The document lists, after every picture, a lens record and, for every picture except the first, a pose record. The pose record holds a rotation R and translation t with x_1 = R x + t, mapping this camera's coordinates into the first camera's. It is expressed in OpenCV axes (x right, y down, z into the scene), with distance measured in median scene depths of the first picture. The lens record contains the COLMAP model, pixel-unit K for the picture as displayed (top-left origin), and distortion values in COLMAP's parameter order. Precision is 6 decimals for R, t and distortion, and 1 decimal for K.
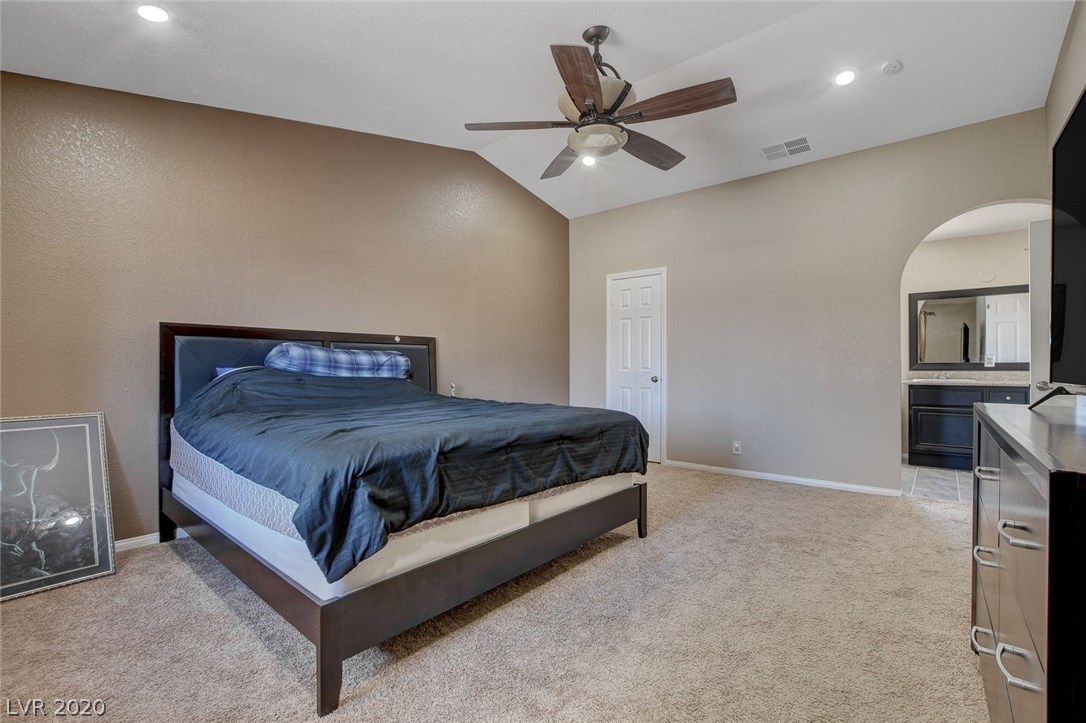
lens RADIAL K [[477.5, 0, 538.6], [0, 477.5, 362.7], [0, 0, 1]] dist [-0.022476, 0.004330]
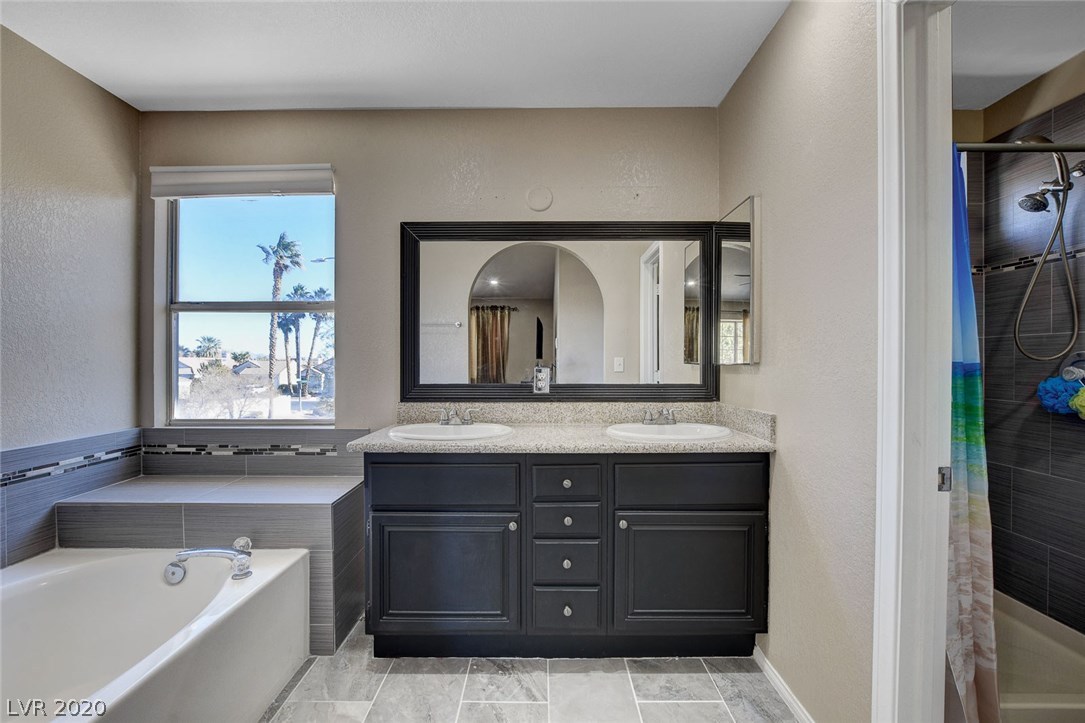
lens RADIAL K [[477.0, 0, 539.3], [0, 477.0, 361.5], [0, 0, 1]] dist [-0.022476, 0.004330]
pose [[0.767106, -0.001189, 0.641520, 0.661262], [-0.000277, 0.999998, 0.002184, -0.023380], [-0.641521, -0.001853, 0.767104, 0.644542]]
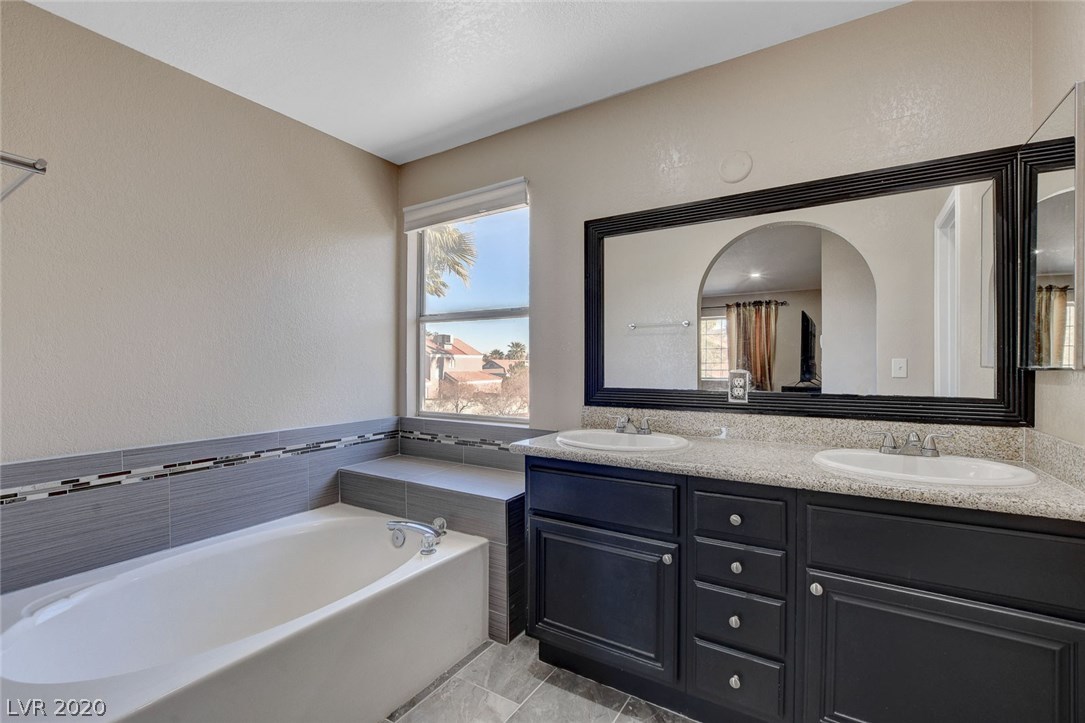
lens RADIAL K [[477.0, 0, 543.3], [0, 477.0, 362.0], [0, 0, 1]] dist [-0.022476, 0.004330]
pose [[0.990816, -0.000937, 0.135214, 0.756047], [0.000987, 0.999999, -0.000302, -0.024137], [-0.135214, 0.000433, 0.990816, 0.642885]]
